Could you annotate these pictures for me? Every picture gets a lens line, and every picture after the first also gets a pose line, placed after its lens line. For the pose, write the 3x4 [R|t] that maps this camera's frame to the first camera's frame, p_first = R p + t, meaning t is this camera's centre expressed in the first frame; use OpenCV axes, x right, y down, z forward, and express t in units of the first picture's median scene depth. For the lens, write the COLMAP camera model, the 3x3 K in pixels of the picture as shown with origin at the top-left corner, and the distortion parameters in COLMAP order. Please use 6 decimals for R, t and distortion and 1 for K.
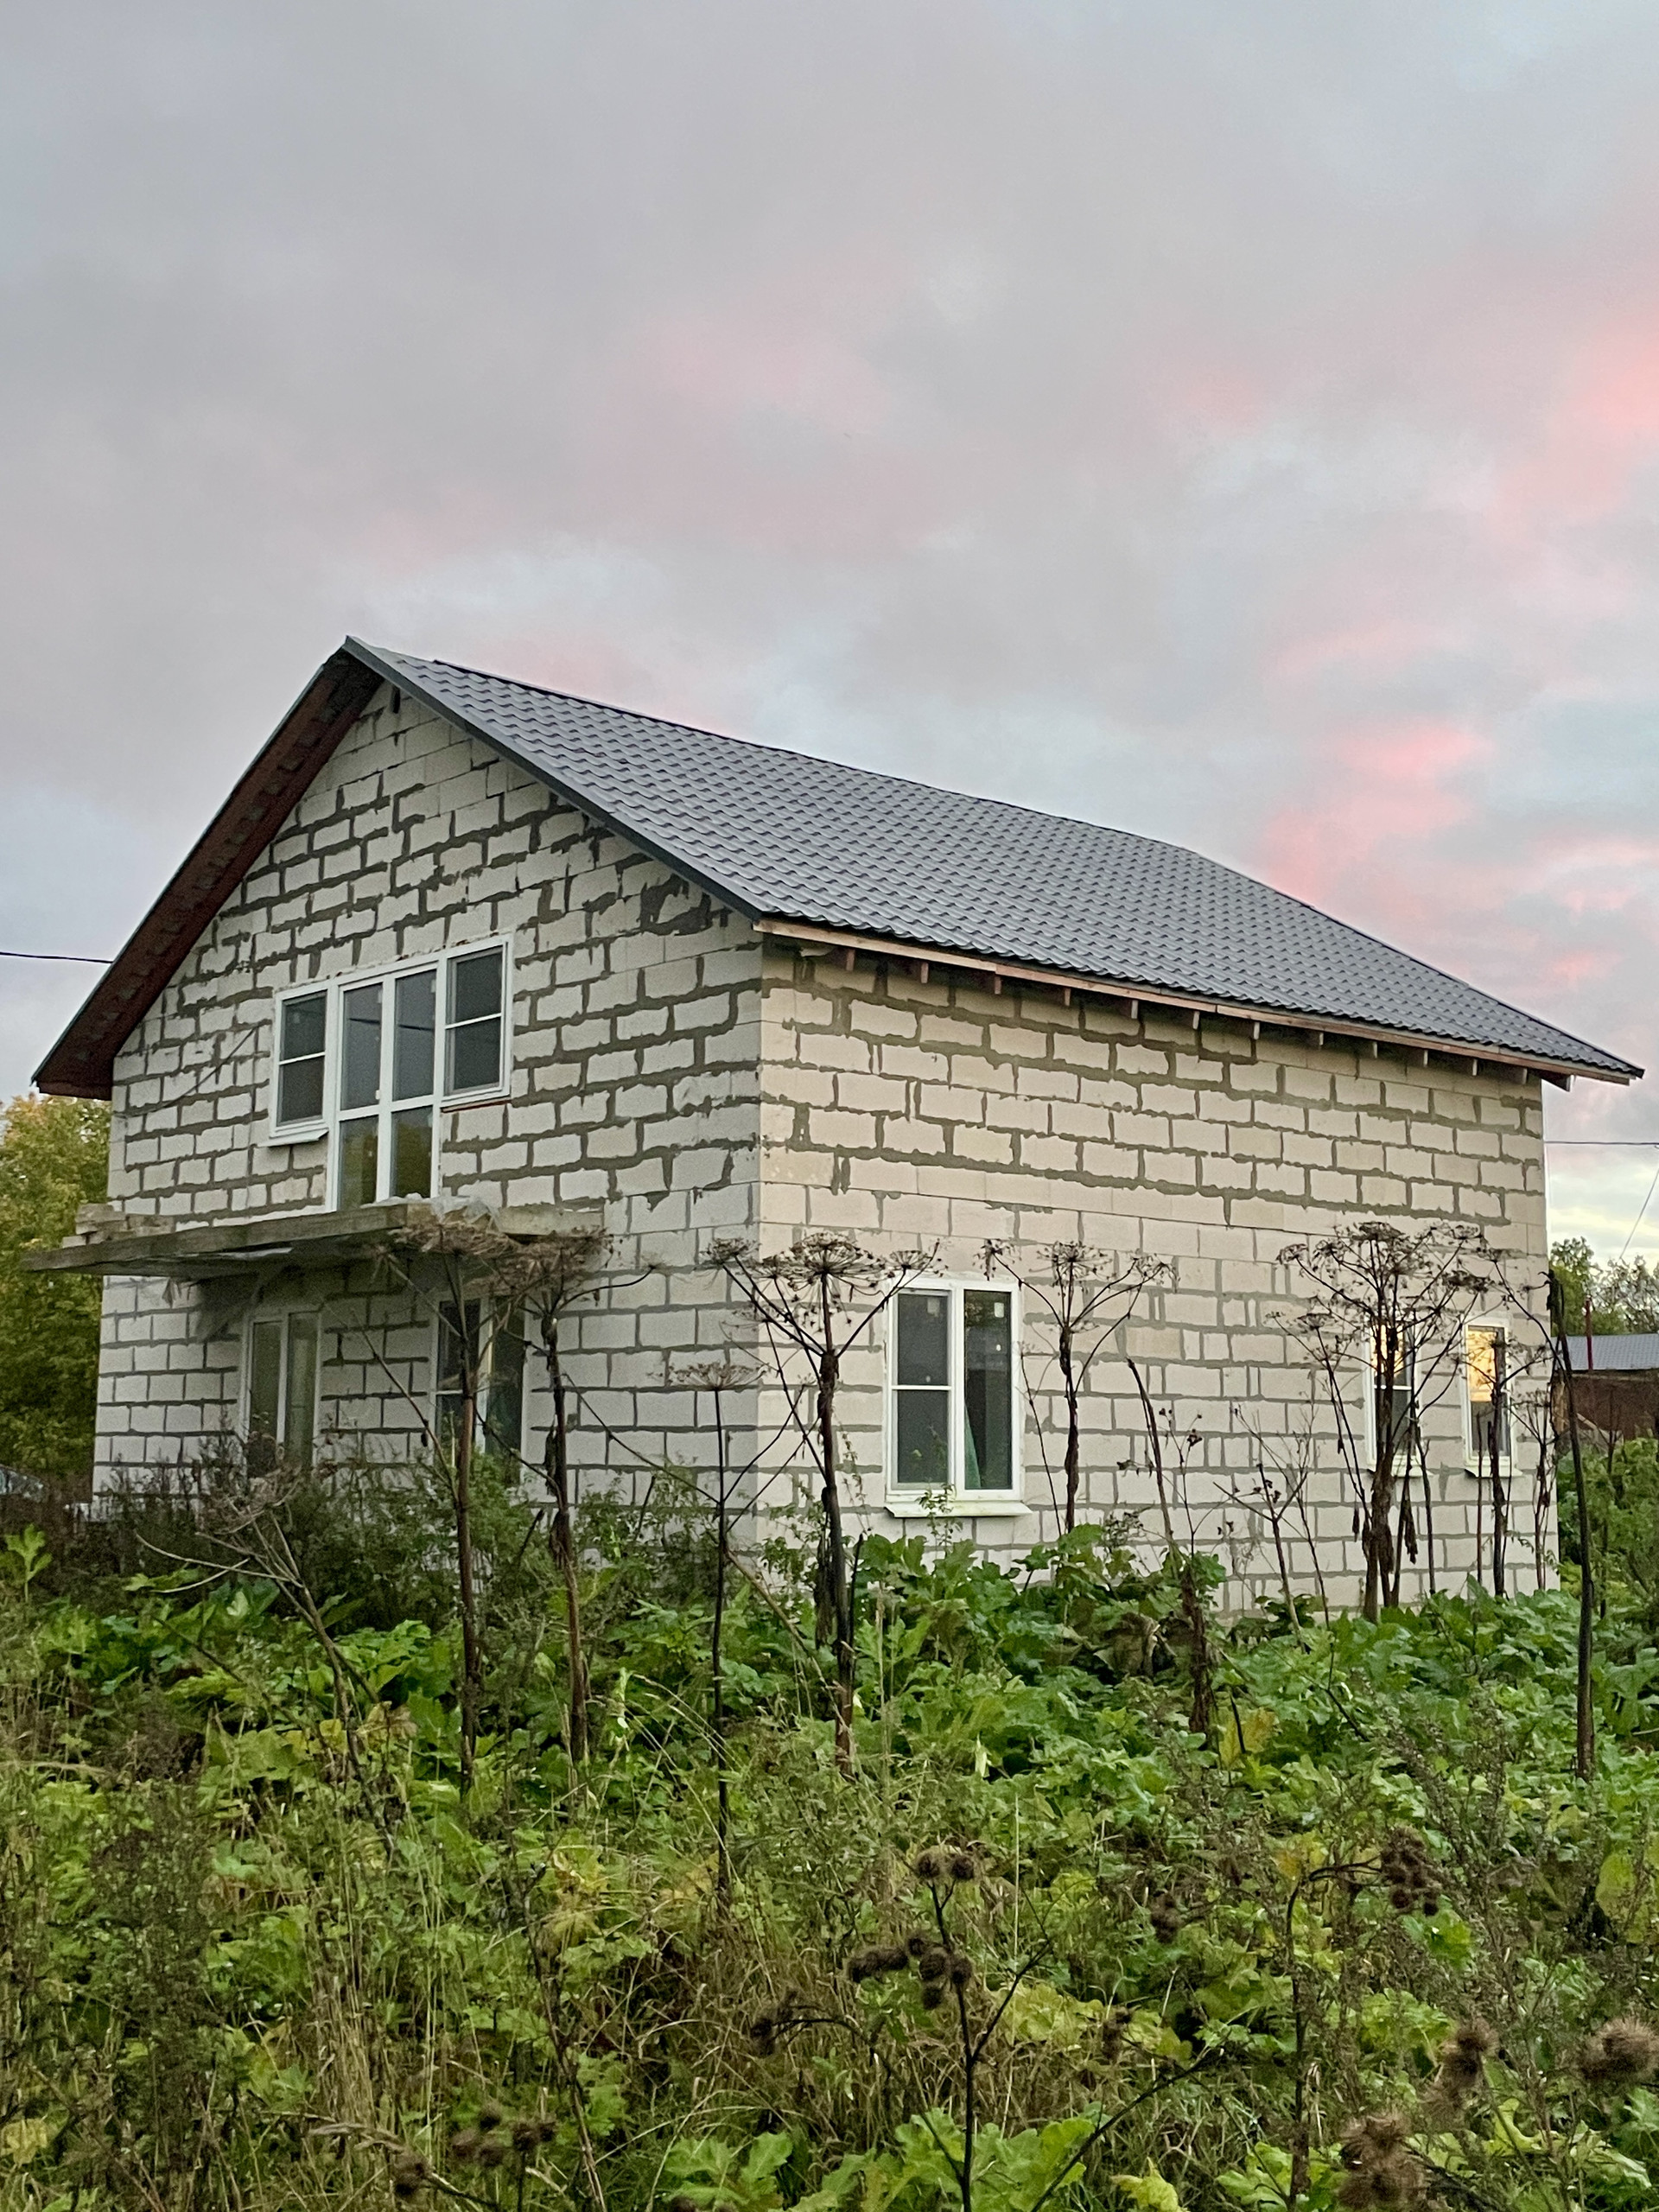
lens RADIAL K [[2561.5, 0, 828.6], [0, 2561.5, 1109.6], [0, 0, 1]] dist [-0.011061, 0.000000]
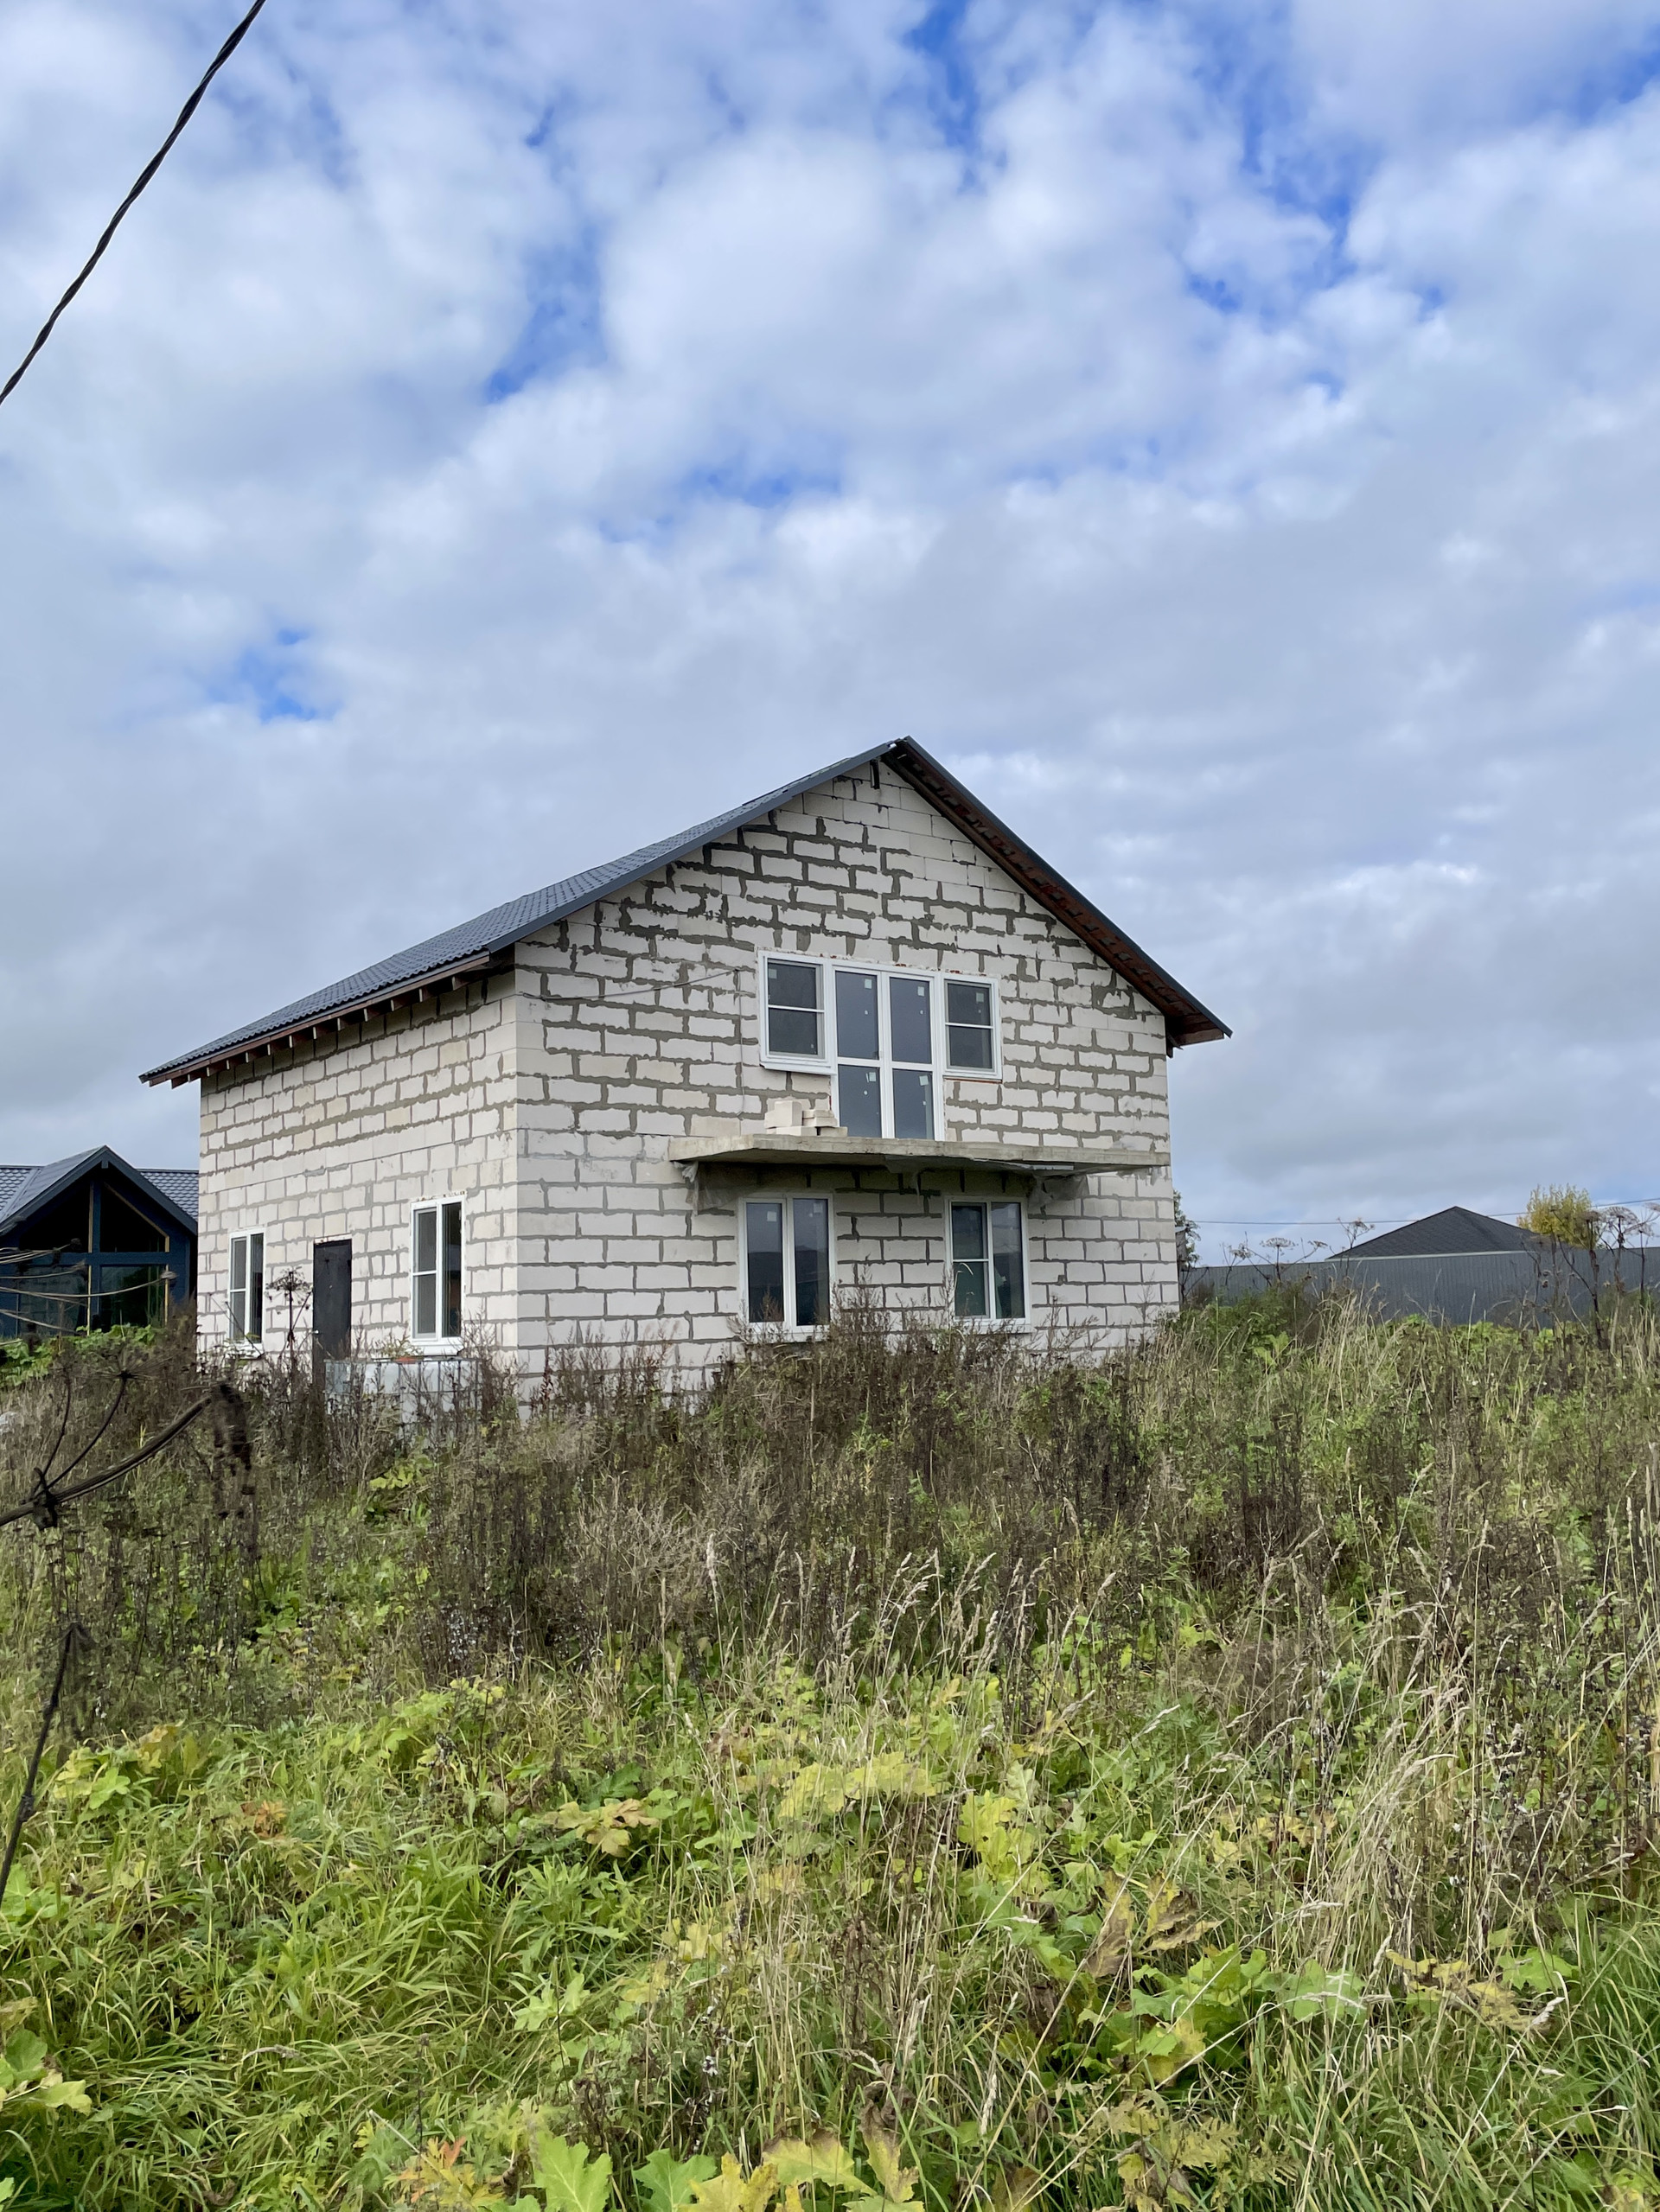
lens RADIAL K [[1923.0, 0, 828.4], [0, 1923.0, 1101.8], [0, 0, 1]] dist [0.055629, -0.040782]
pose [[0.073480, 0.102688, 0.991996, -1.250490], [-0.110653, 0.989383, -0.094221, 0.126438], [-0.991139, -0.102844, 0.084063, 0.934876]]
